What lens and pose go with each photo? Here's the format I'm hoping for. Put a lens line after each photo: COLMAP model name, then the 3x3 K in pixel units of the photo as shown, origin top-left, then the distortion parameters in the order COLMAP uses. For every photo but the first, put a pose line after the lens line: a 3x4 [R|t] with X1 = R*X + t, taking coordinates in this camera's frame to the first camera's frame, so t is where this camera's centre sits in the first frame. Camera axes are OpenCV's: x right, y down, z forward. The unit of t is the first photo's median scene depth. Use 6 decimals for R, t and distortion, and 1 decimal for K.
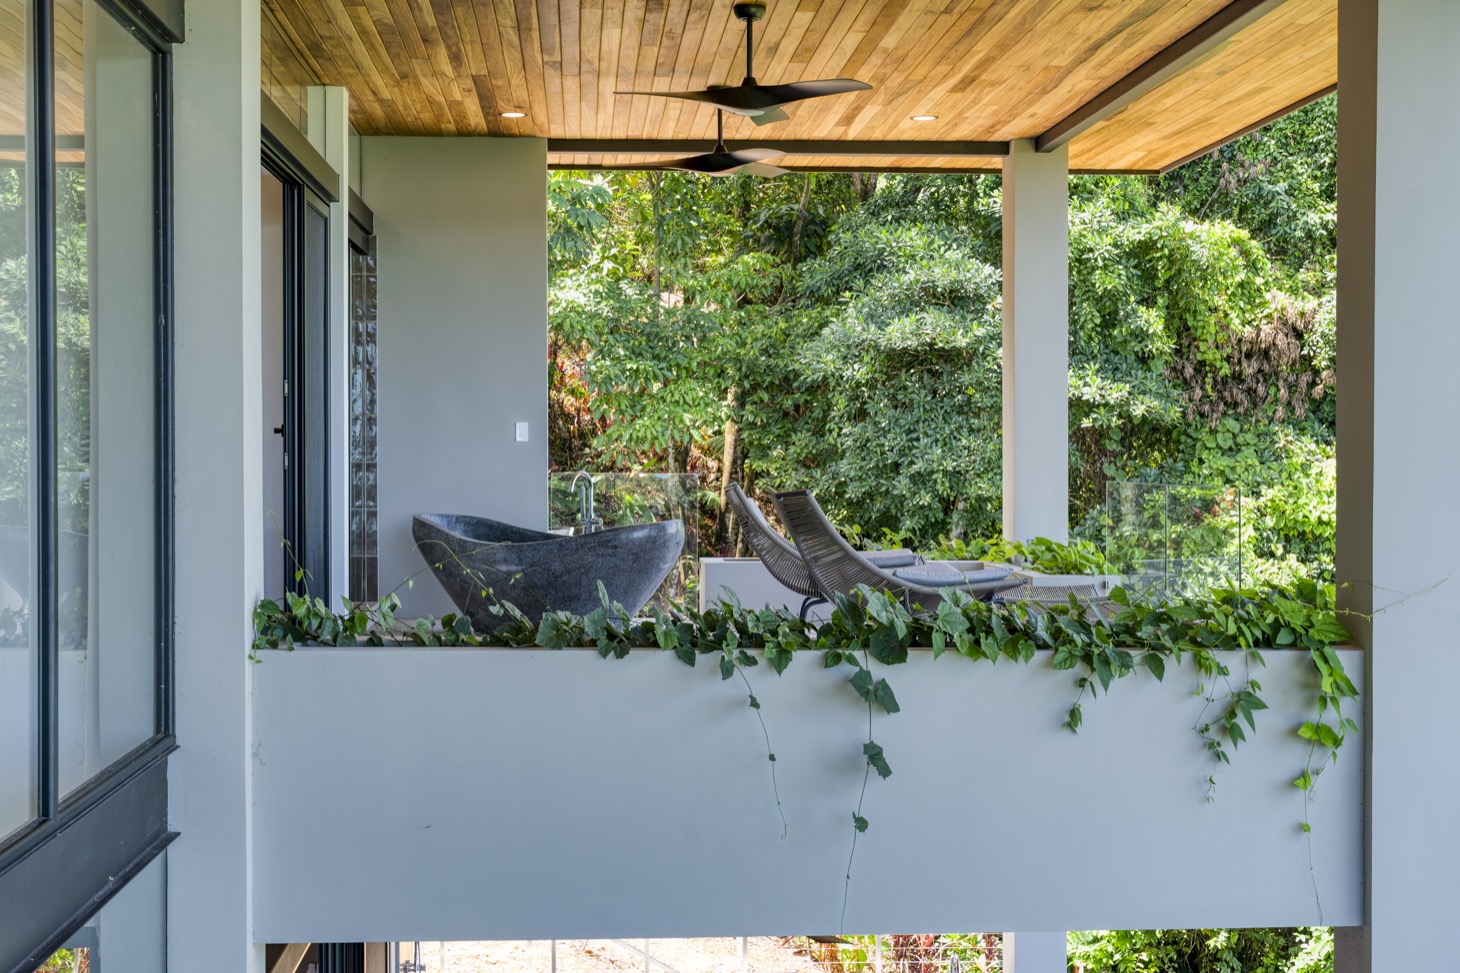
lens RADIAL K [[2008.4, 0, 730.0], [0, 2008.4, 486.5], [0, 0, 1]] dist [0.003043, -0.011003]
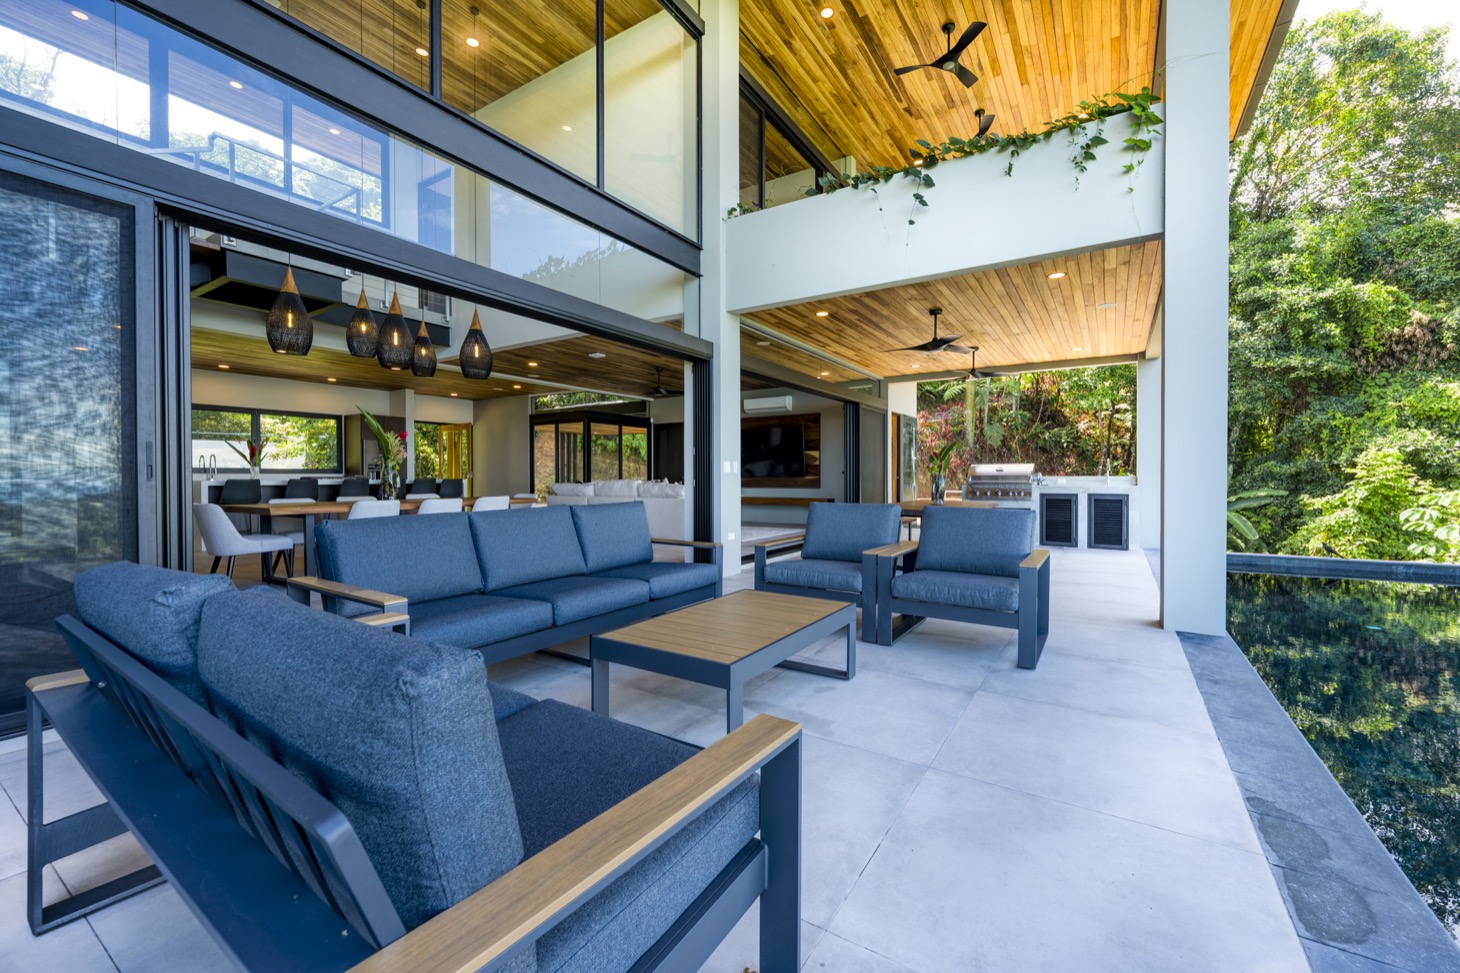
lens RADIAL K [[588.8, 0, 730.0], [0, 588.8, 486.5], [0, 0, 1]] dist [-0.001606, -0.000463]
pose [[0.798737, 0.001765, -0.601677, 0.064044], [-0.000650, 0.999998, 0.002071, 0.096436], [0.601680, -0.001263, 0.798736, 0.046099]]
